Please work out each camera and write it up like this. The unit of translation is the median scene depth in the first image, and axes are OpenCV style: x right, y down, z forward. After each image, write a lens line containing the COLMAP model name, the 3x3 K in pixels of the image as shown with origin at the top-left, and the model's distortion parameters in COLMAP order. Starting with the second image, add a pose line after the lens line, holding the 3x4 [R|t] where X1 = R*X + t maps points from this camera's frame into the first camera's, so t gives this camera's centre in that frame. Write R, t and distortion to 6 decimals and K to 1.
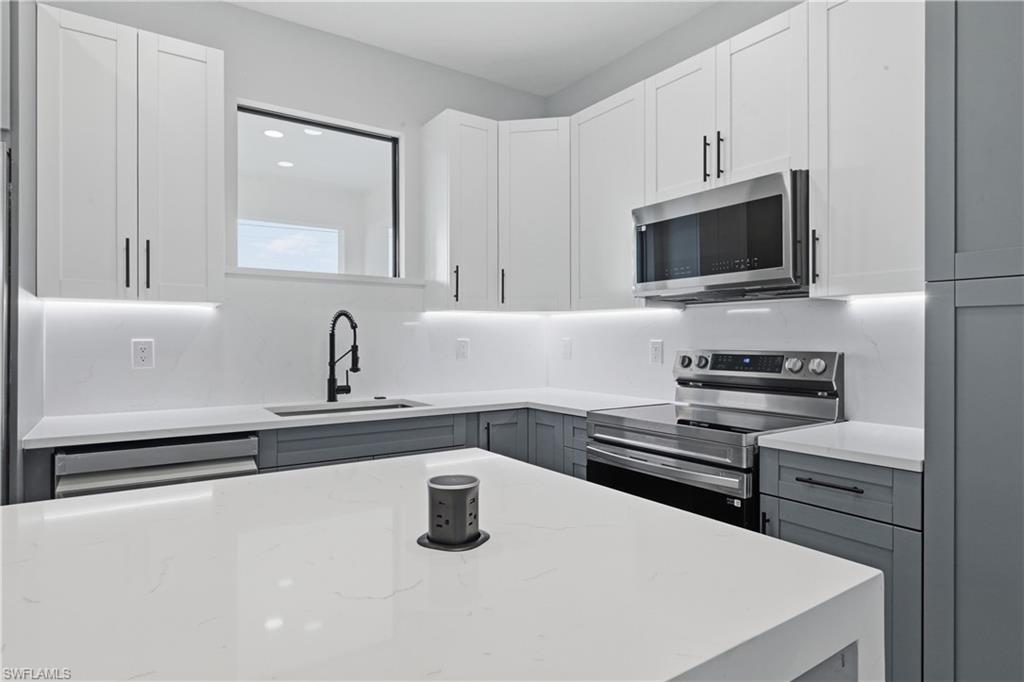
lens RADIAL K [[574.8, 0, 512.2], [0, 574.8, 336.0], [0, 0, 1]] dist [0.000686, 0.002900]
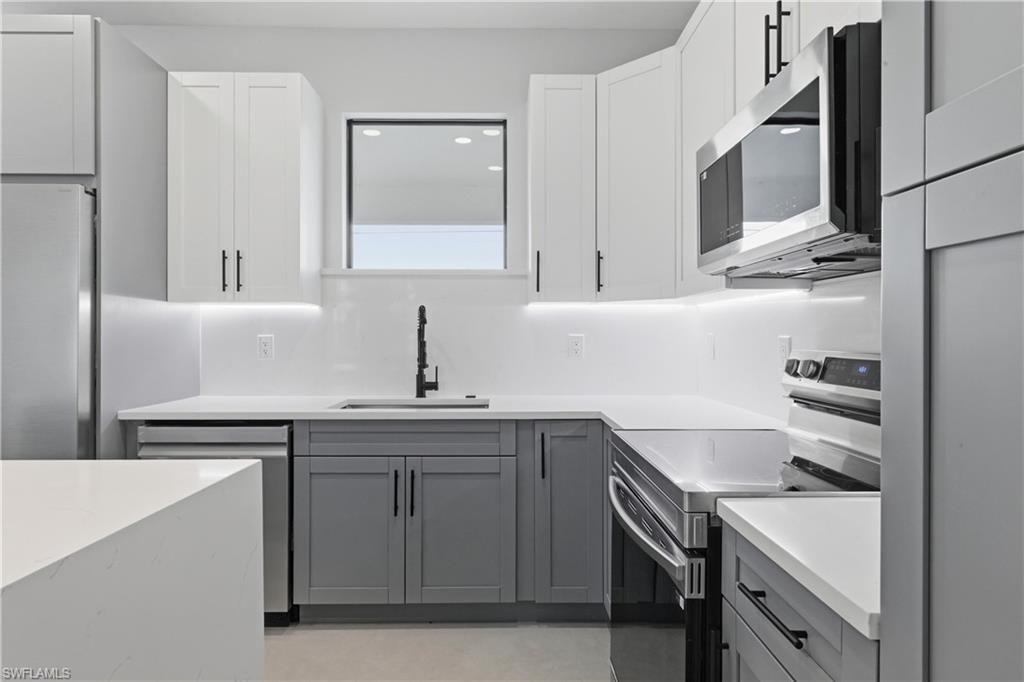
lens RADIAL K [[574.8, 0, 509.5], [0, 574.8, 338.7], [0, 0, 1]] dist [0.000686, 0.002900]
pose [[0.833179, 0.002453, -0.552998, 0.392318], [0.003749, 0.999942, 0.010084, 0.002652], [0.552991, -0.010475, 0.833122, 0.267513]]
